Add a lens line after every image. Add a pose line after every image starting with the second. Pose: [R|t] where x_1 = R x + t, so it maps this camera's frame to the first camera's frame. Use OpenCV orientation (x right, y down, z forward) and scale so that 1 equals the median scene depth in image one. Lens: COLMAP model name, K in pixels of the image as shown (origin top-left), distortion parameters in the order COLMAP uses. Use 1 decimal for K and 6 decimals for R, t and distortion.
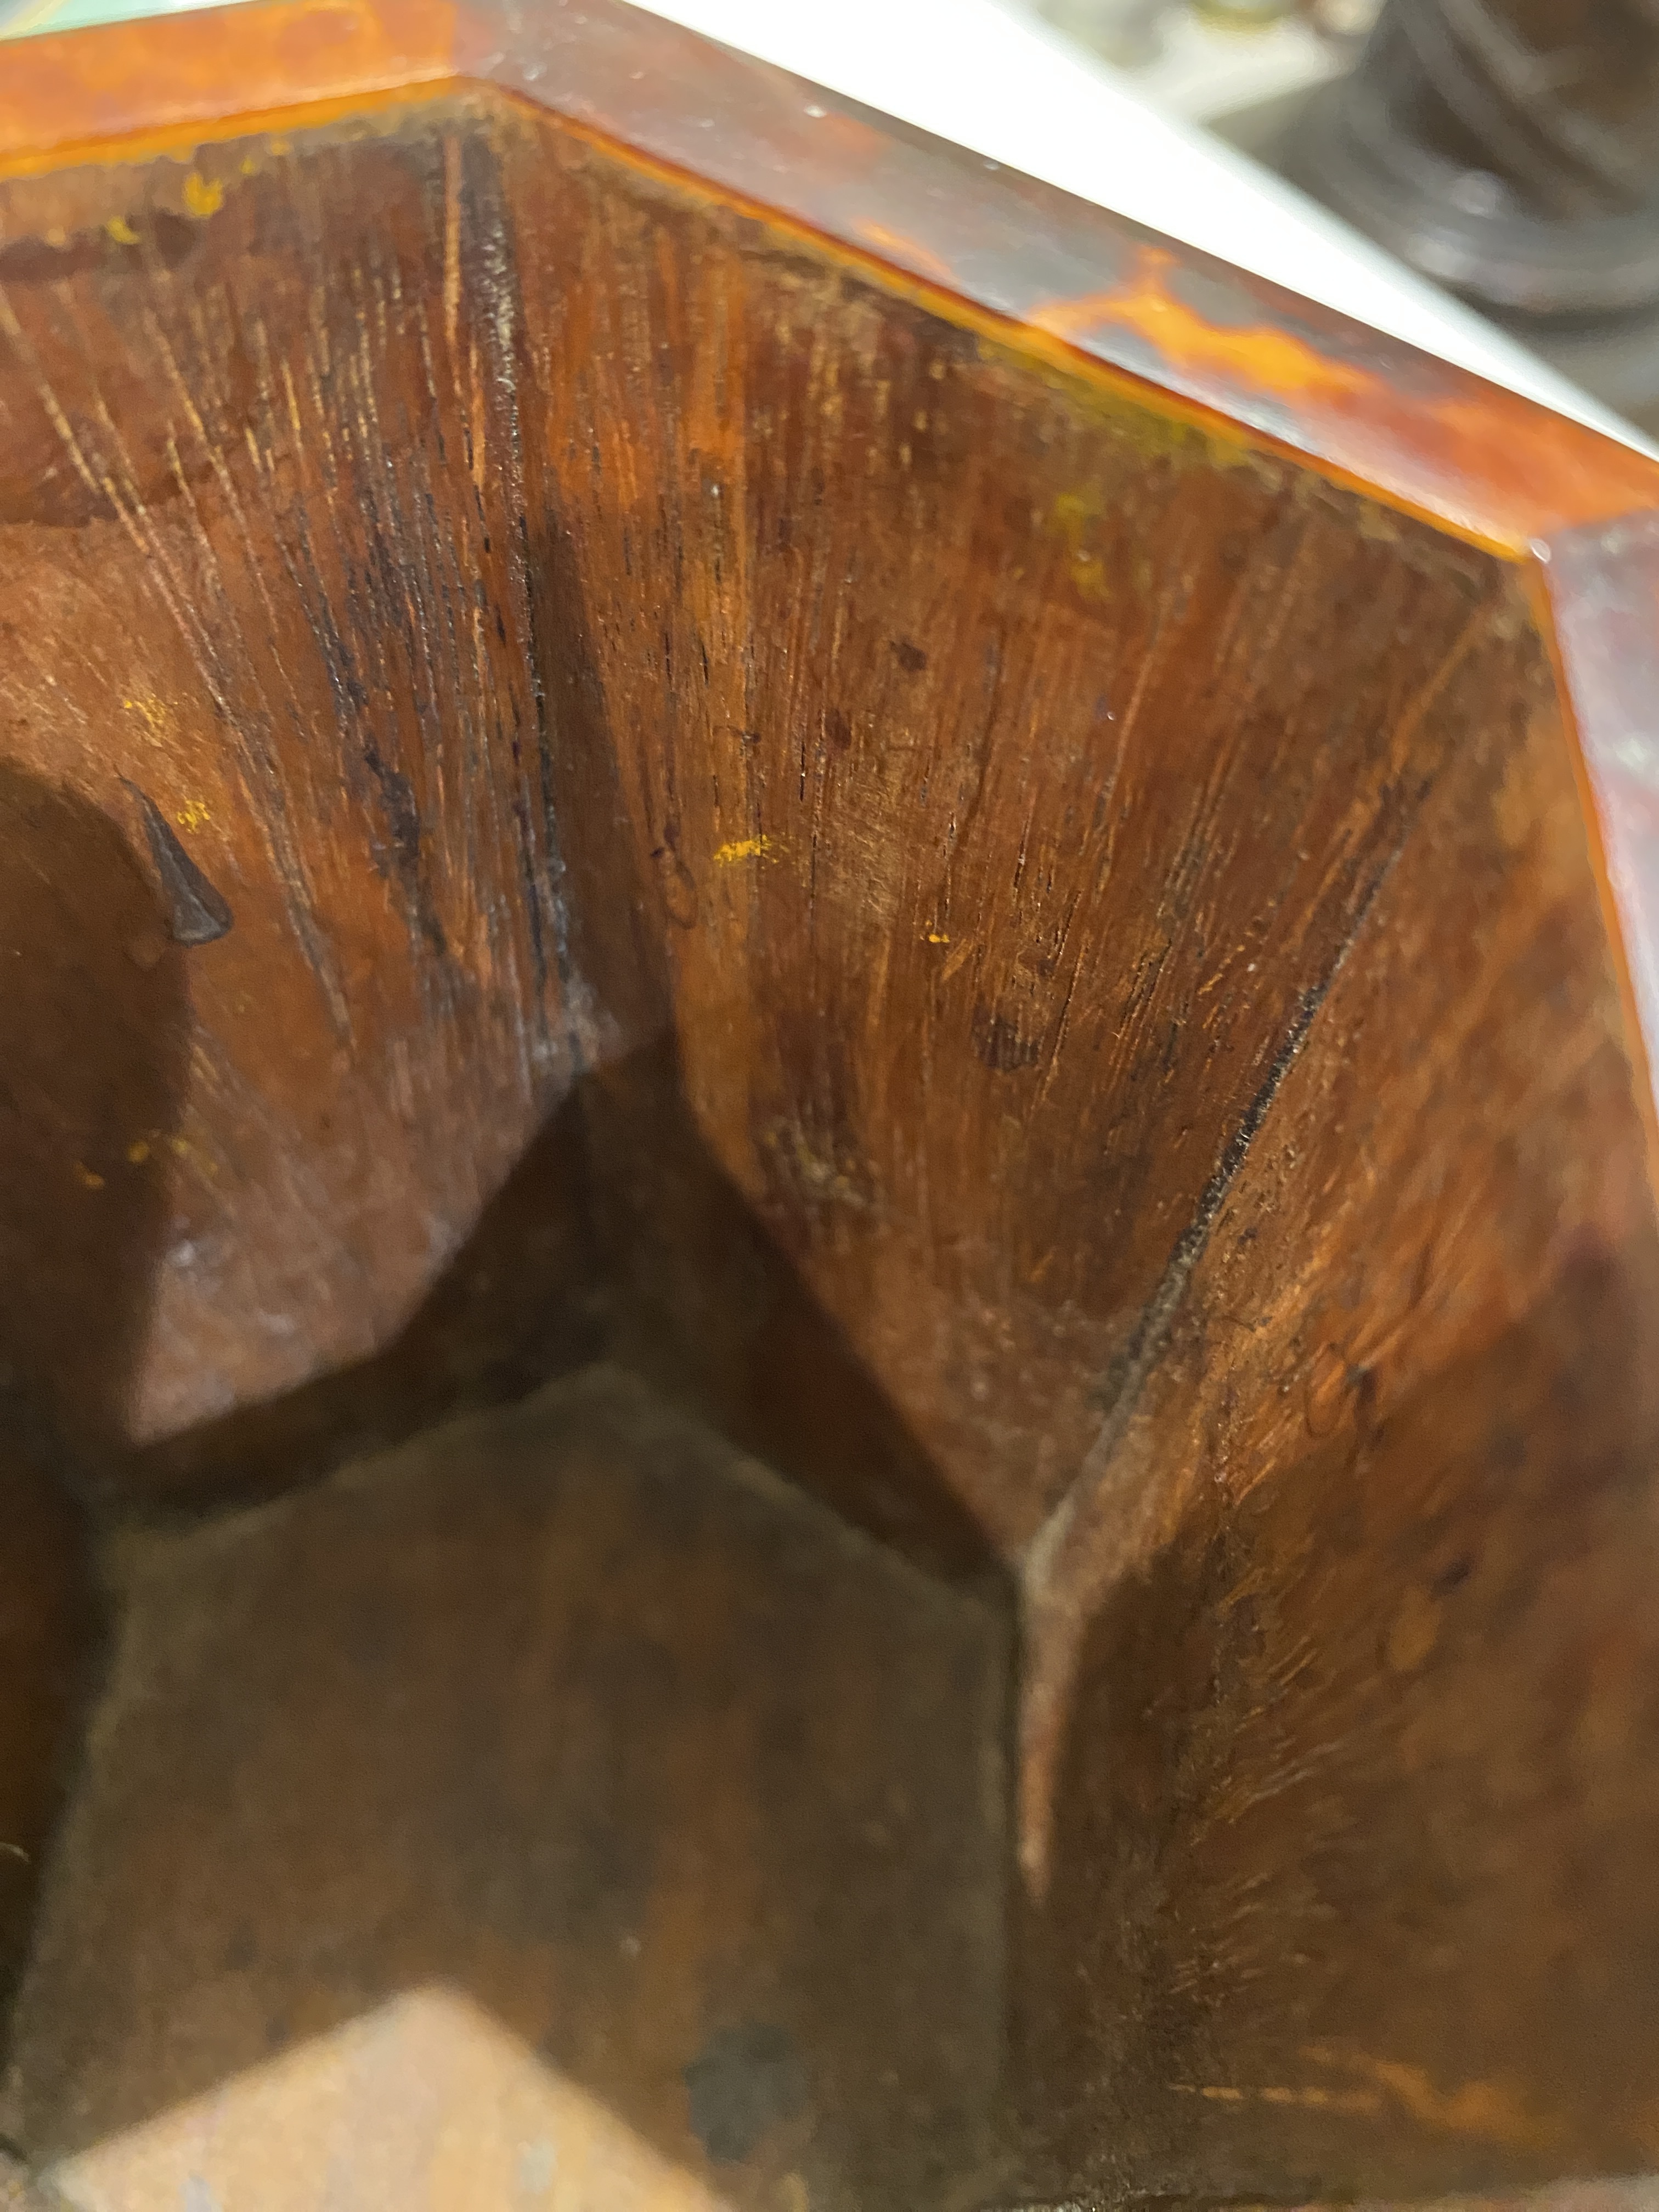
lens RADIAL K [[1944.8, 0, 829.5], [0, 1944.8, 1106.0], [0, 0, 1]] dist [-0.001080, -0.002664]
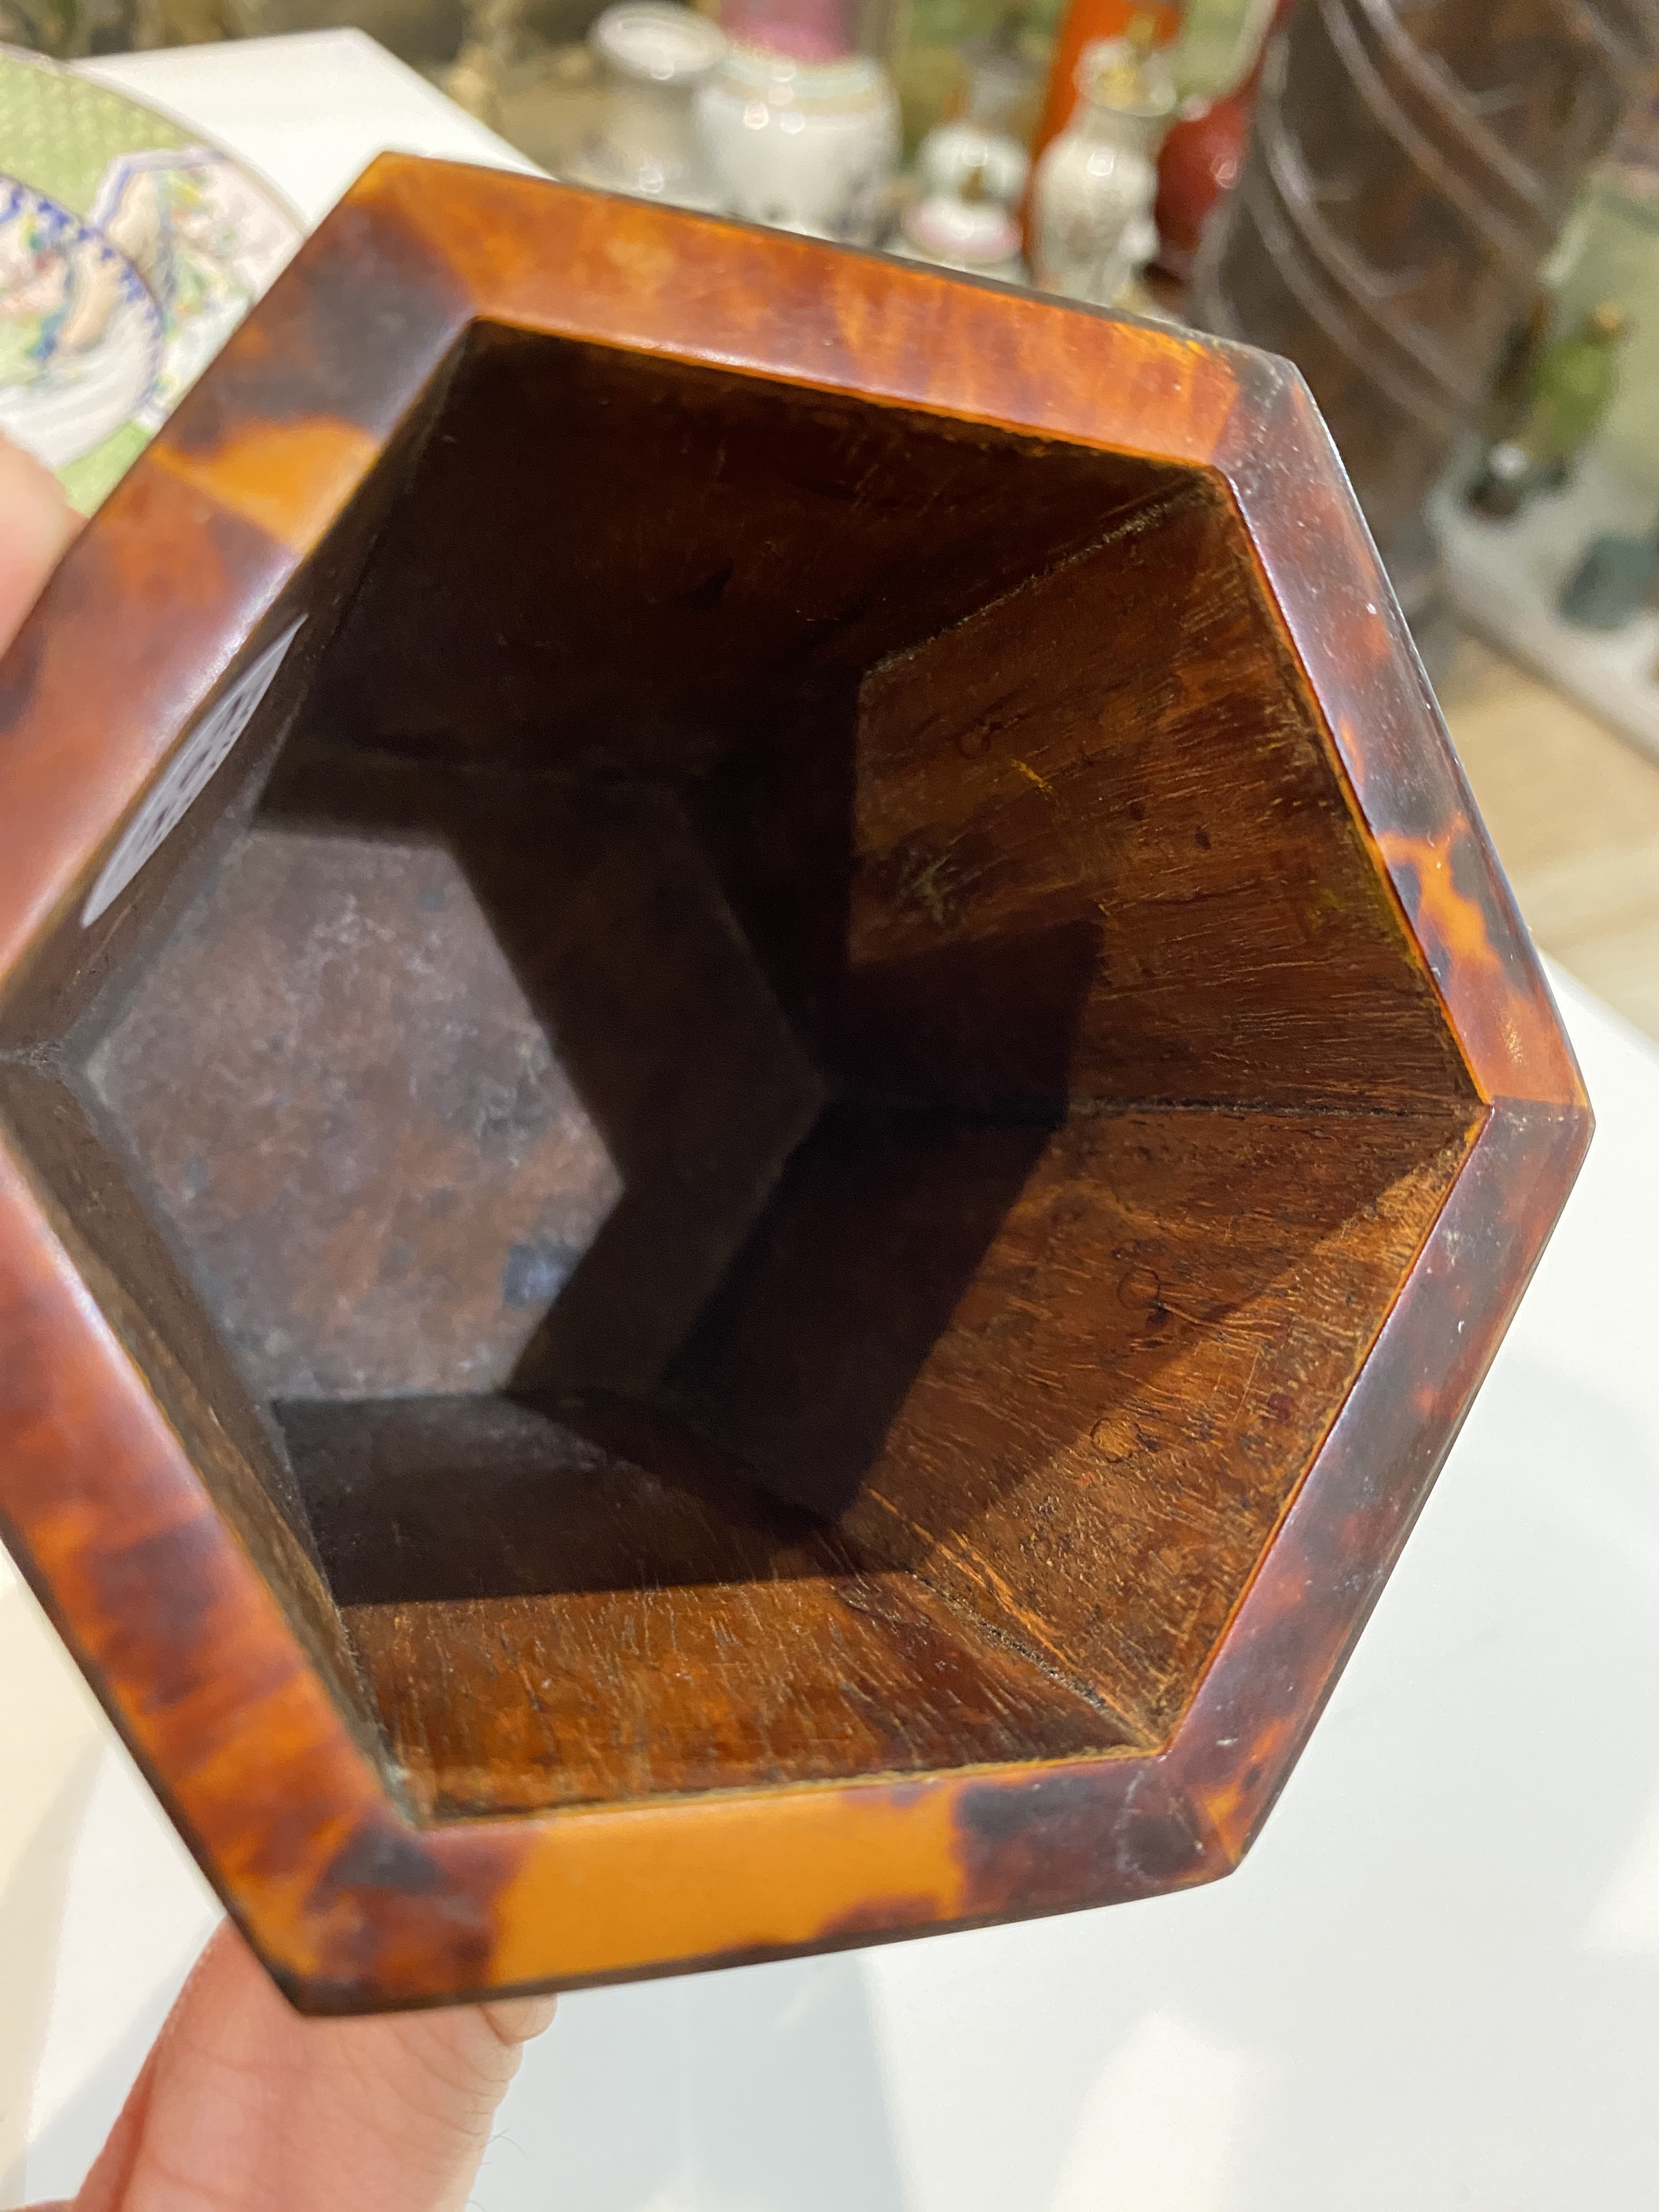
lens RADIAL K [[1944.8, 0, 829.5], [0, 1944.8, 1106.0], [0, 0, 1]] dist [-0.001080, -0.002664]
pose [[0.836440, 0.467296, 0.286360, -0.679014], [-0.546220, 0.753546, 0.365803, -0.559503], [-0.044847, -0.462388, 0.885543, -0.651158]]
